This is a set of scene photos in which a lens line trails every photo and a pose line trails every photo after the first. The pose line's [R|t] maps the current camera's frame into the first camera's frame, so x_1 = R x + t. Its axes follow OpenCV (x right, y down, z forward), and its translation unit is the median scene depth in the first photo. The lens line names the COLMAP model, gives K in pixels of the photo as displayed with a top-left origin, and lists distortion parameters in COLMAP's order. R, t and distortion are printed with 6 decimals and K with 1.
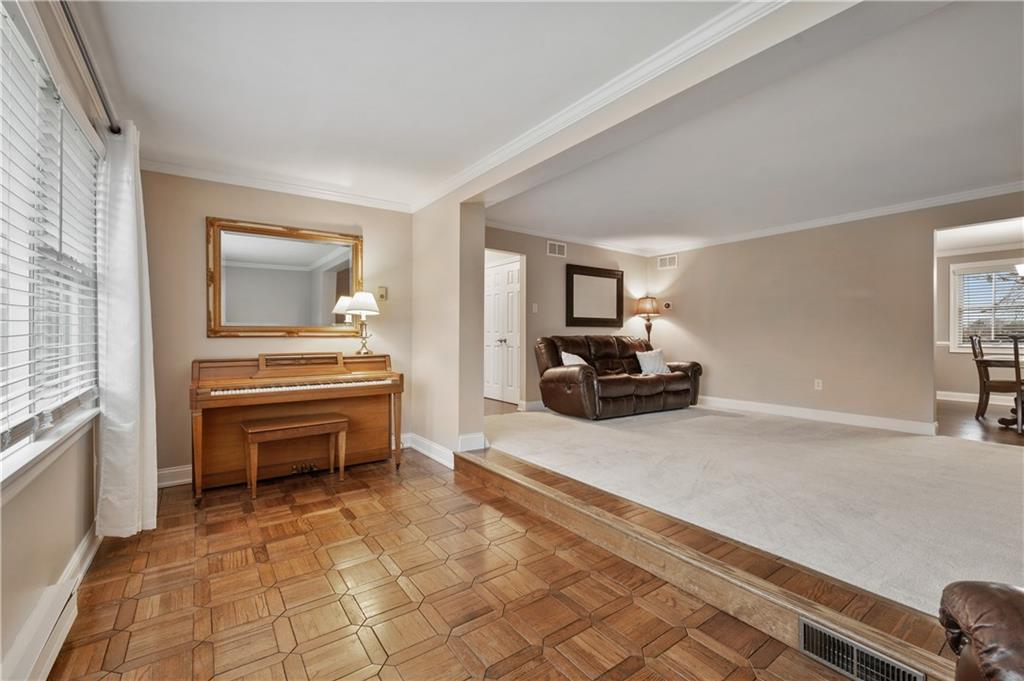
lens RADIAL K [[439.4, 0, 517.6], [0, 439.4, 337.3], [0, 0, 1]] dist [0.000852, 0.000114]
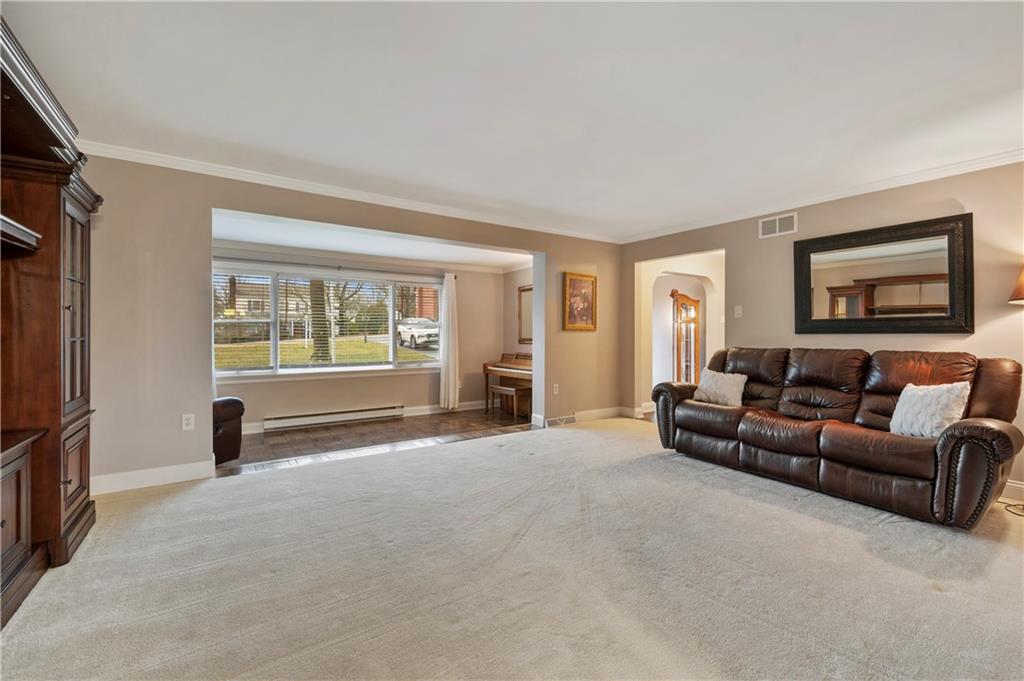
lens RADIAL K [[439.4, 0, 517.6], [0, 439.4, 337.3], [0, 0, 1]] dist [0.000852, 0.000114]
pose [[-0.036834, 0.001745, -0.999320, 0.796180], [-0.003907, 0.999991, 0.001890, -0.019999], [0.999314, 0.003974, -0.036827, 0.596750]]
